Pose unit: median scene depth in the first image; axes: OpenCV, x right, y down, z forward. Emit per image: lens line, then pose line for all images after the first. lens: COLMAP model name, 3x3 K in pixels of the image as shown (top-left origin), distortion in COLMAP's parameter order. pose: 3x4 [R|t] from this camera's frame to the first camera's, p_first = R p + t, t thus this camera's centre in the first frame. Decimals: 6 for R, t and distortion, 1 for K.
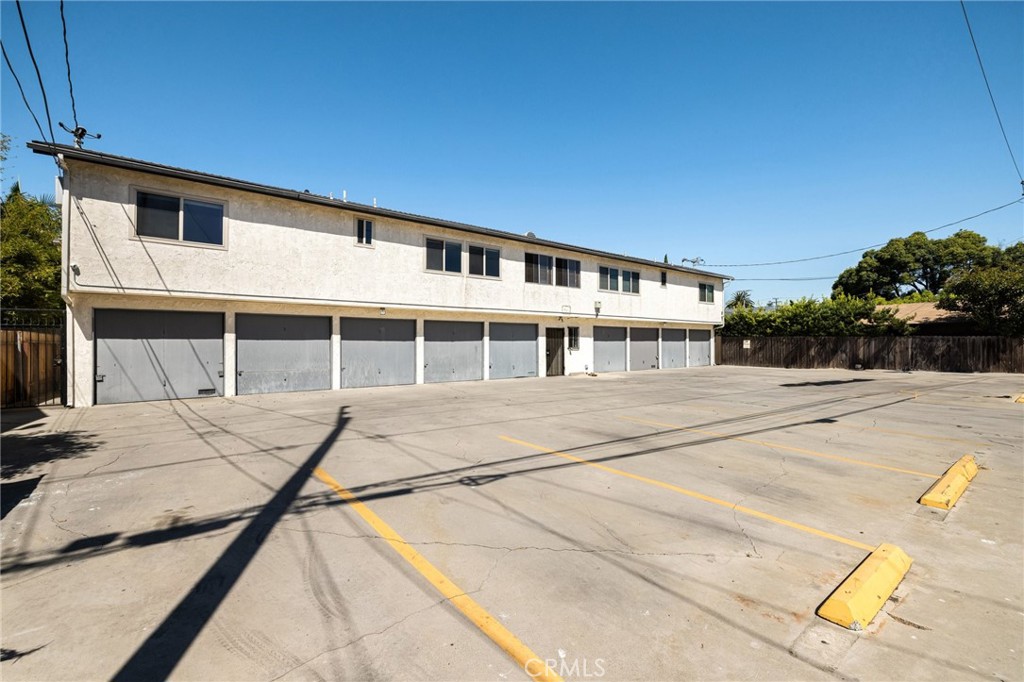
lens RADIAL K [[428.7, 0, 513.5], [0, 428.7, 341.9], [0, 0, 1]] dist [0.000256, 0.000124]
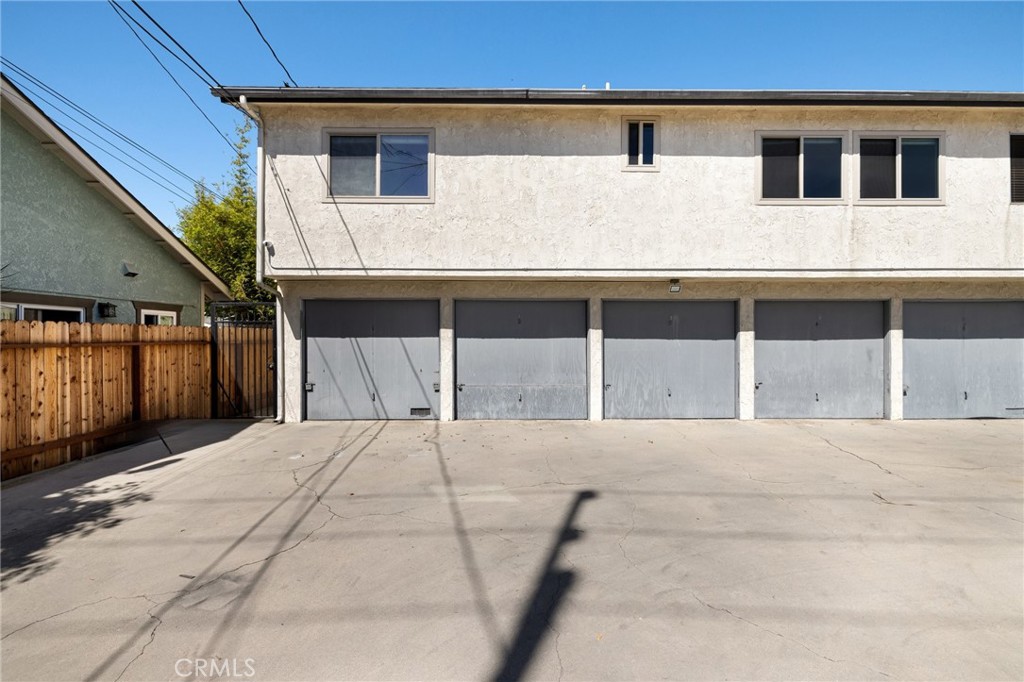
lens RADIAL K [[425.4, 0, 511.0], [0, 425.4, 337.8], [0, 0, 1]] dist [-0.000322, -0.000208]
pose [[0.786185, -0.004524, -0.617975, -0.156051], [0.000903, 0.999981, -0.006171, -0.001141], [0.617991, 0.004293, 0.786174, 0.515757]]
